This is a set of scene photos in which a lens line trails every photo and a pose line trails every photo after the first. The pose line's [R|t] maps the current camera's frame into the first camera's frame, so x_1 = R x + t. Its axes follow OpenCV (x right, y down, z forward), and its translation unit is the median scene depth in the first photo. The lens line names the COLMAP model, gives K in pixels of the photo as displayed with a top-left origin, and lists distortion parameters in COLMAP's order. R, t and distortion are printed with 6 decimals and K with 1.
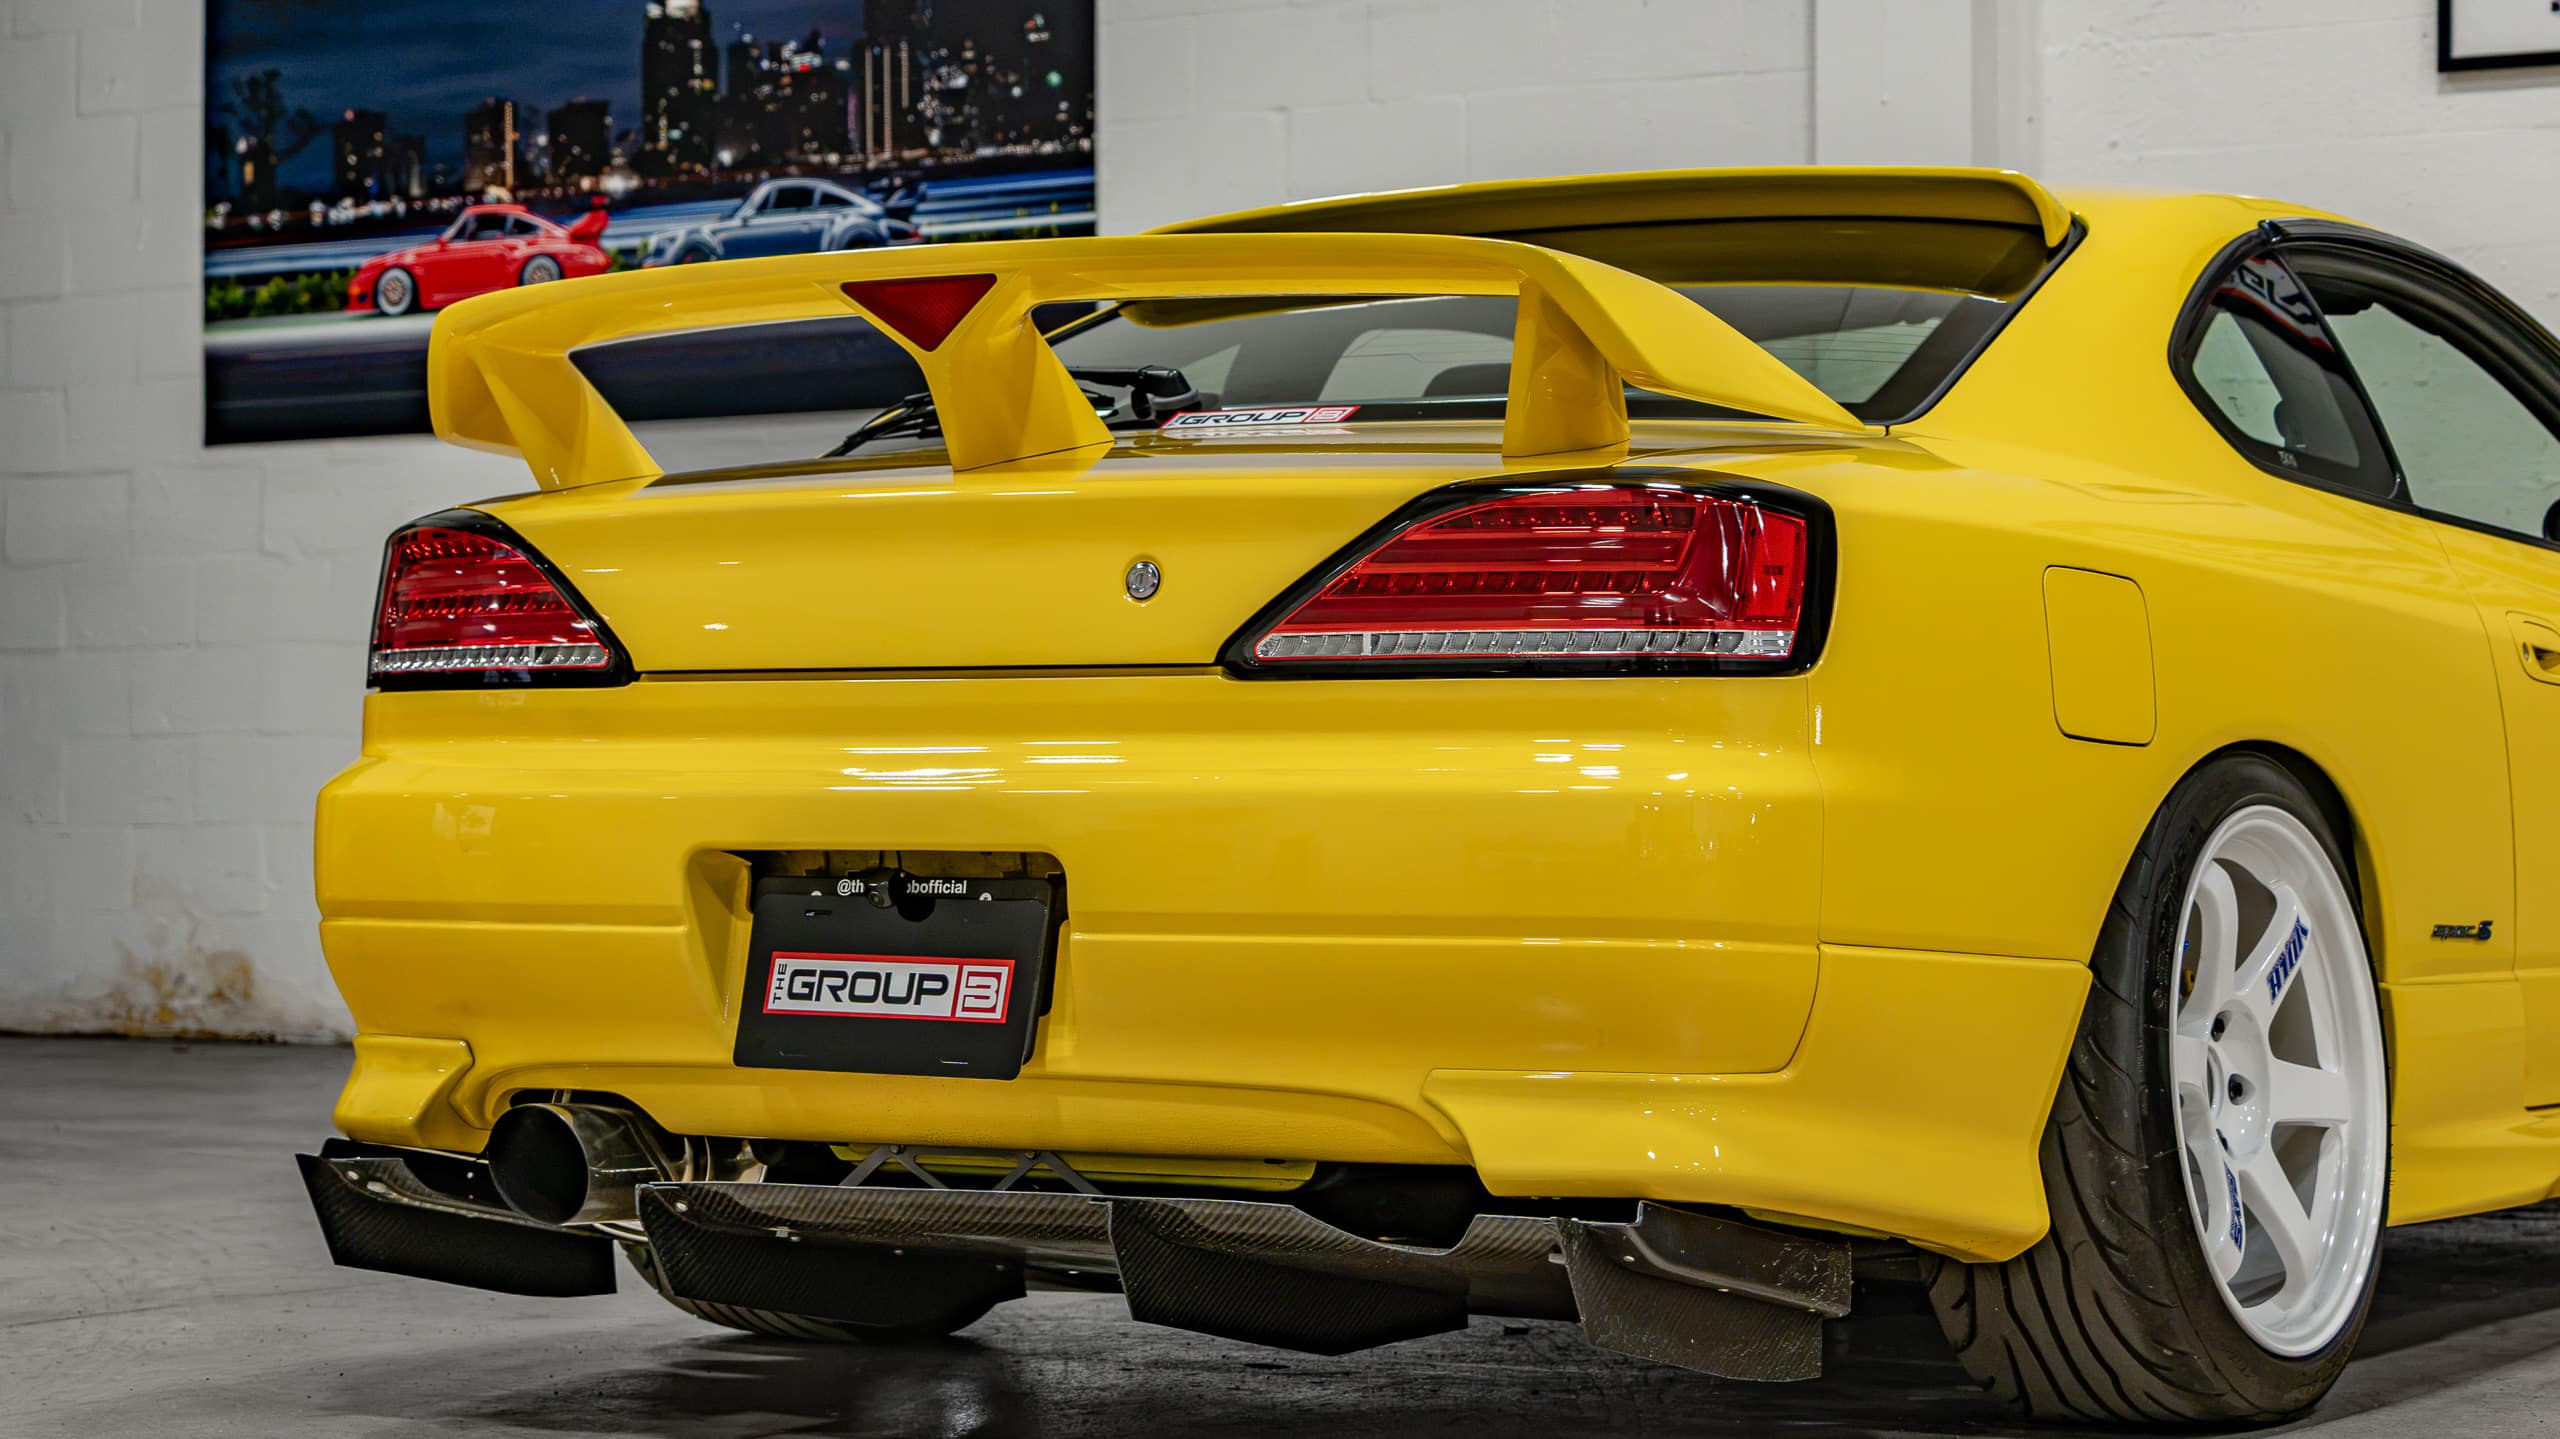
lens RADIAL K [[5484.0, 0, 1280.0], [0, 5484.0, 719.5], [0, 0, 1]] dist [0.010699, 0.254508]
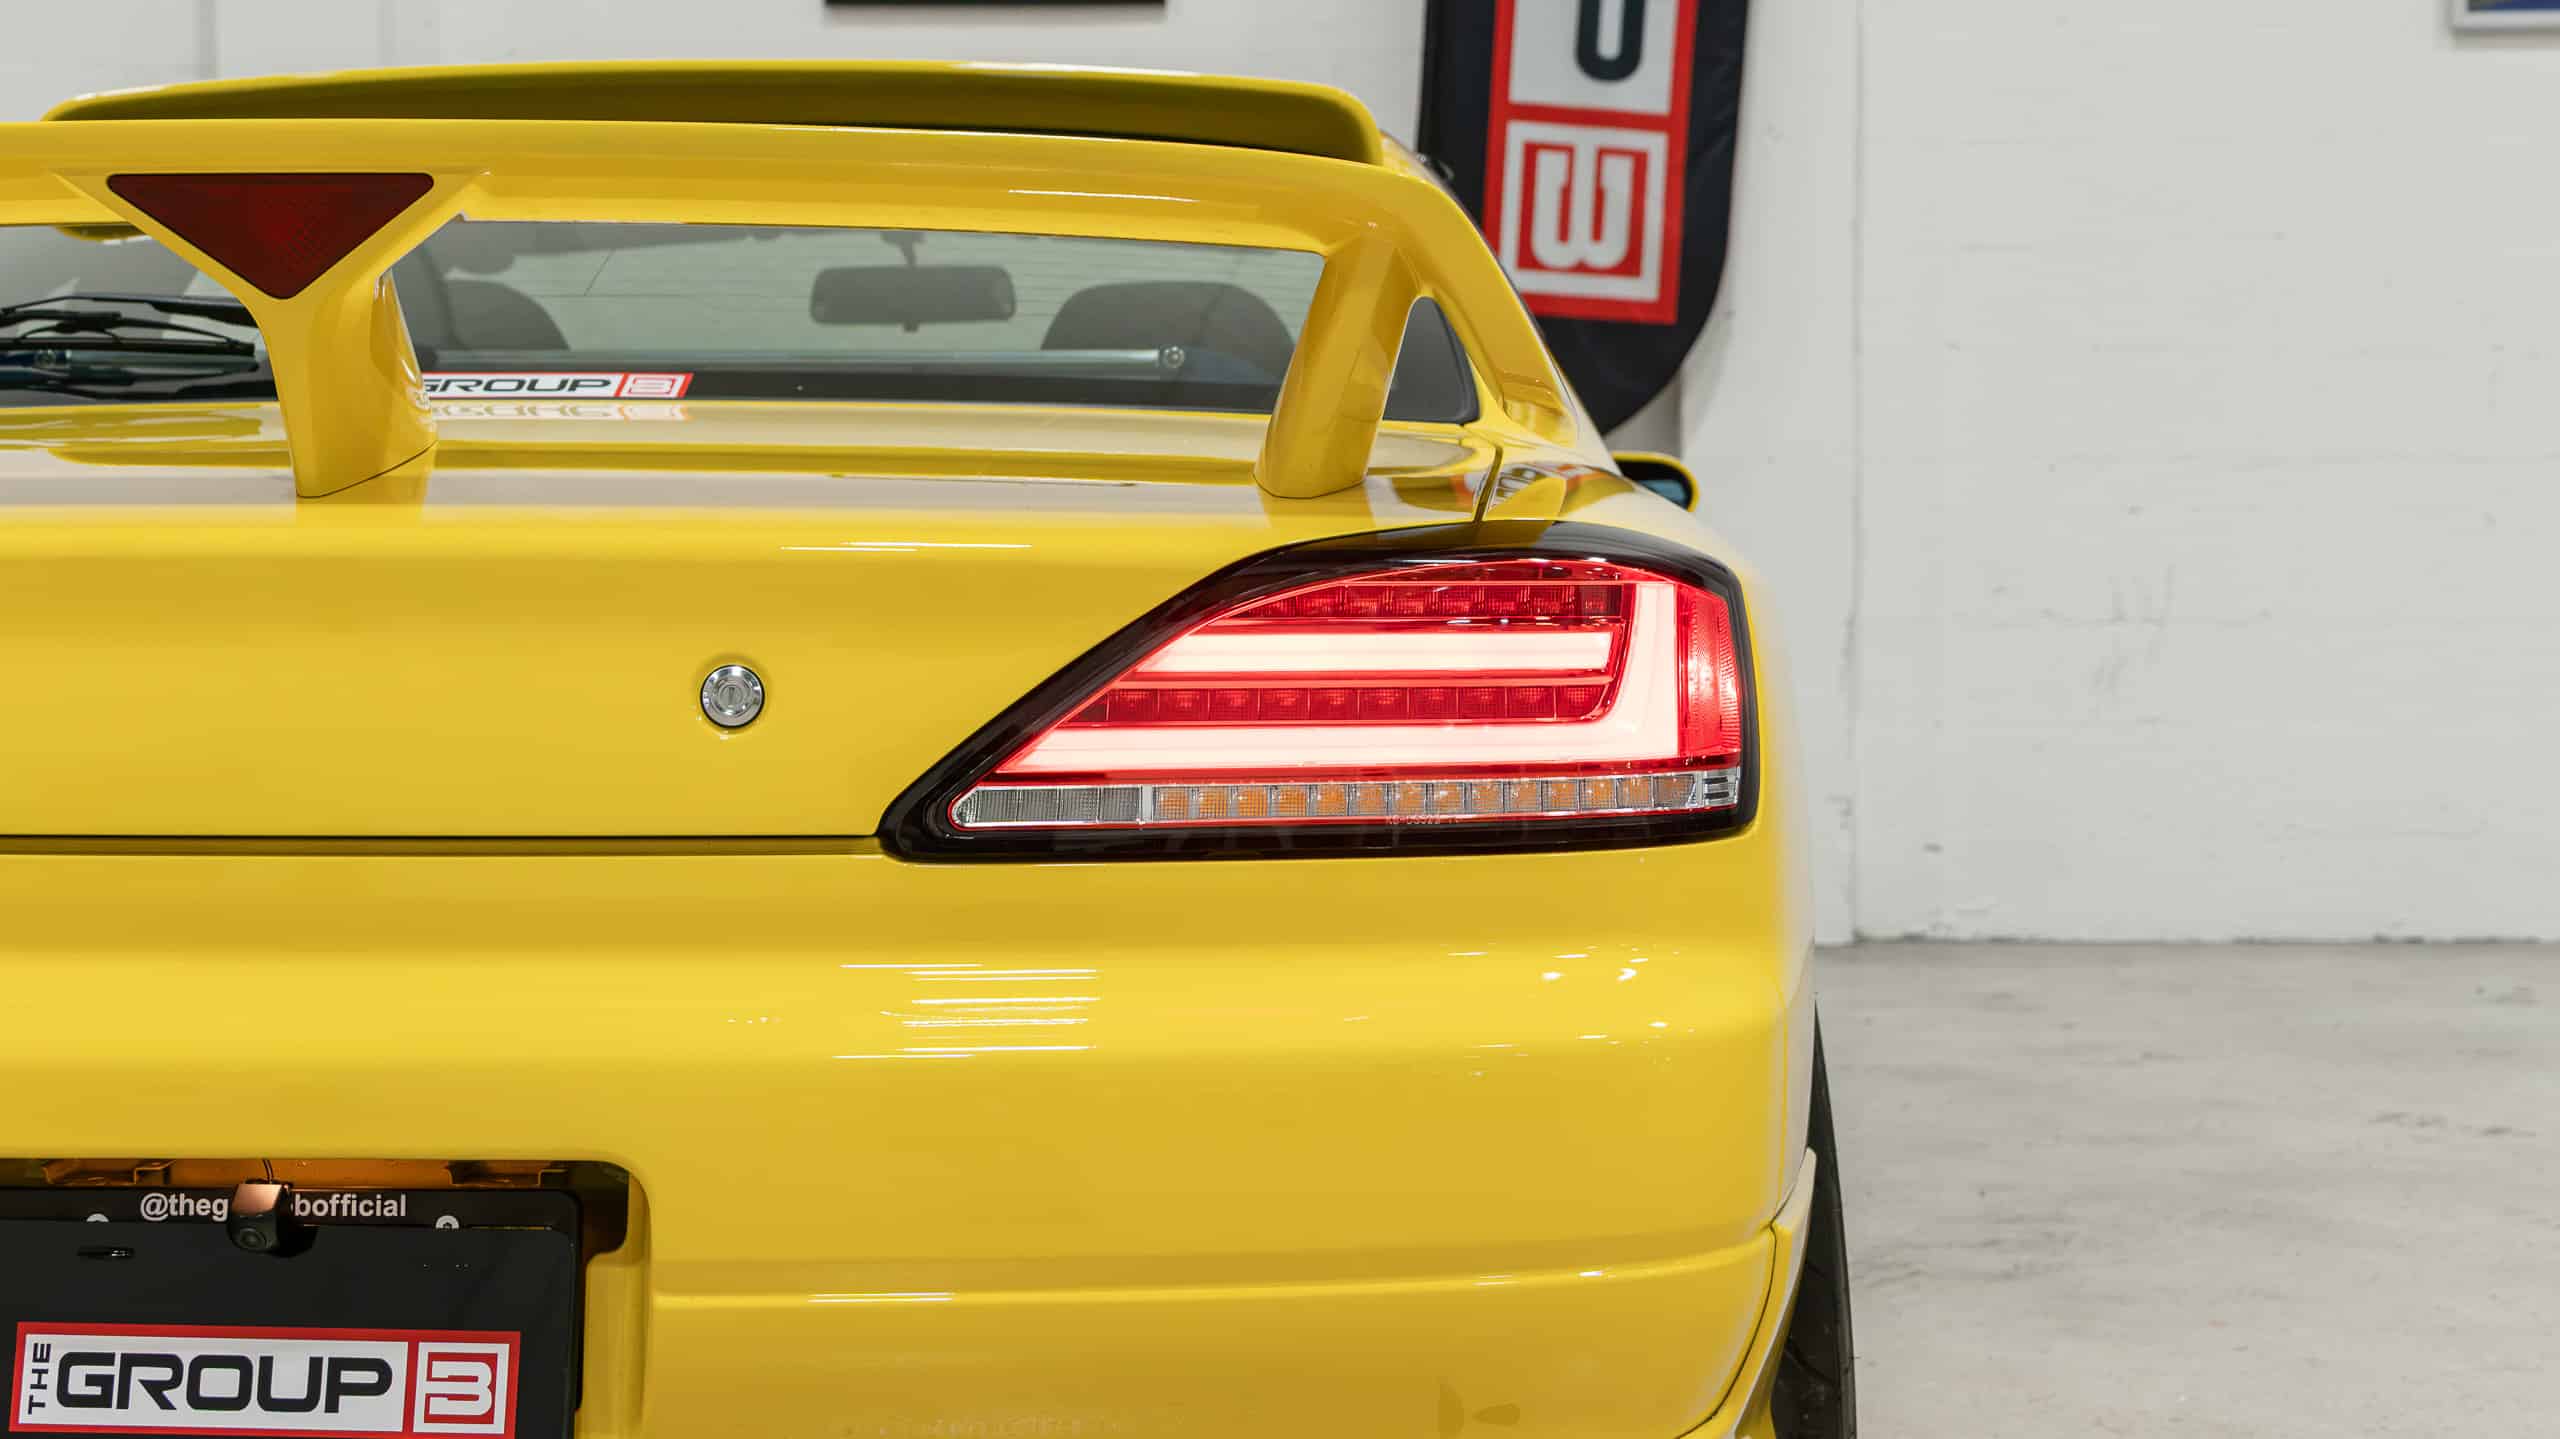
lens RADIAL K [[3684.7, 0, 1280.0], [0, 3684.7, 719.5], [0, 0, 1]] dist [-0.010715, 0.095358]
pose [[0.864155, -0.029686, 0.502349, -0.174202], [-0.005078, 0.997693, 0.067693, -0.049768], [-0.503199, -0.061048, 0.862011, 0.606188]]
